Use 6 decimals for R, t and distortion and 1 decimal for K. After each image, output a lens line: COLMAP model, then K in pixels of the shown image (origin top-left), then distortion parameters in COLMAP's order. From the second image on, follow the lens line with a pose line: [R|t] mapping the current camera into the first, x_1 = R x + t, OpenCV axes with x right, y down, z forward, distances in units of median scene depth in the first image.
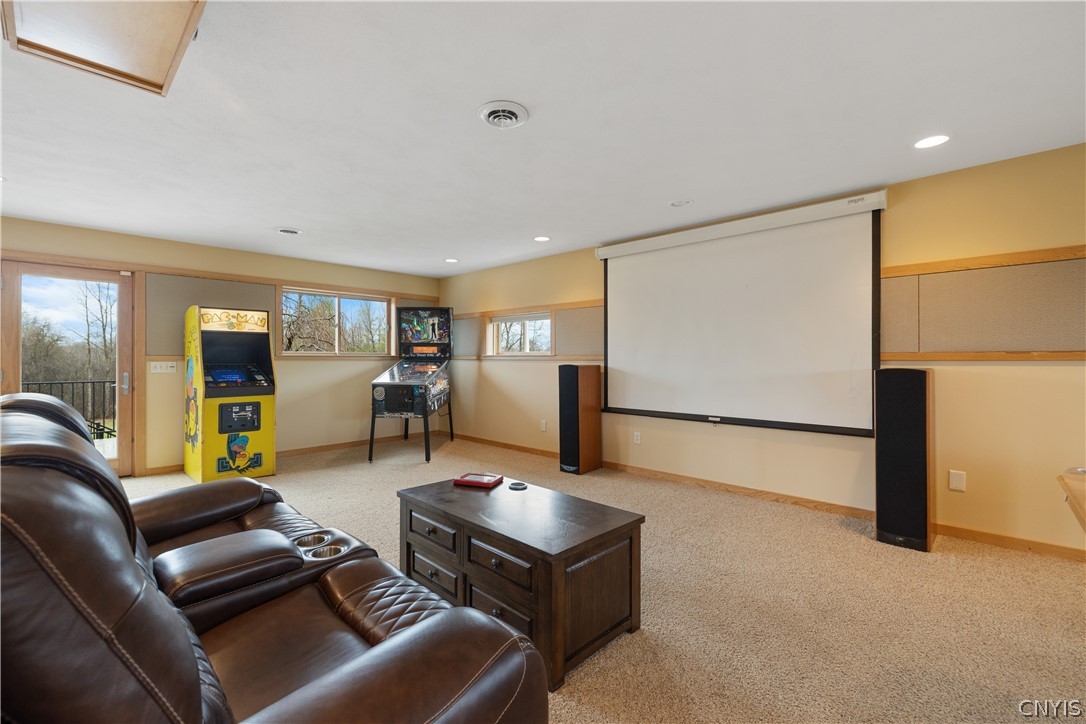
lens RADIAL K [[462.7, 0, 546.9], [0, 462.7, 358.7], [0, 0, 1]] dist [0.003671, 0.001154]
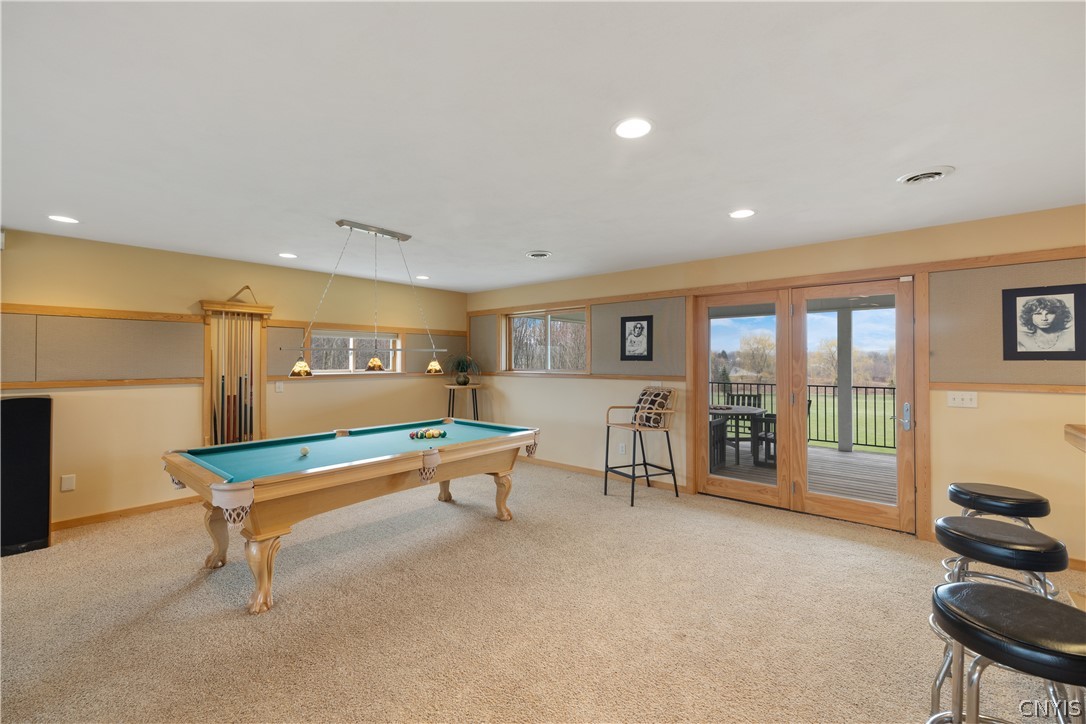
lens RADIAL K [[462.7, 0, 538.2], [0, 462.7, 351.9], [0, 0, 1]] dist [0.003671, 0.001154]
pose [[-0.045223, 0.017641, 0.998821, -0.464665], [0.000429, 0.999844, -0.017640, -0.073570], [-0.998977, -0.000369, -0.045224, -0.226412]]
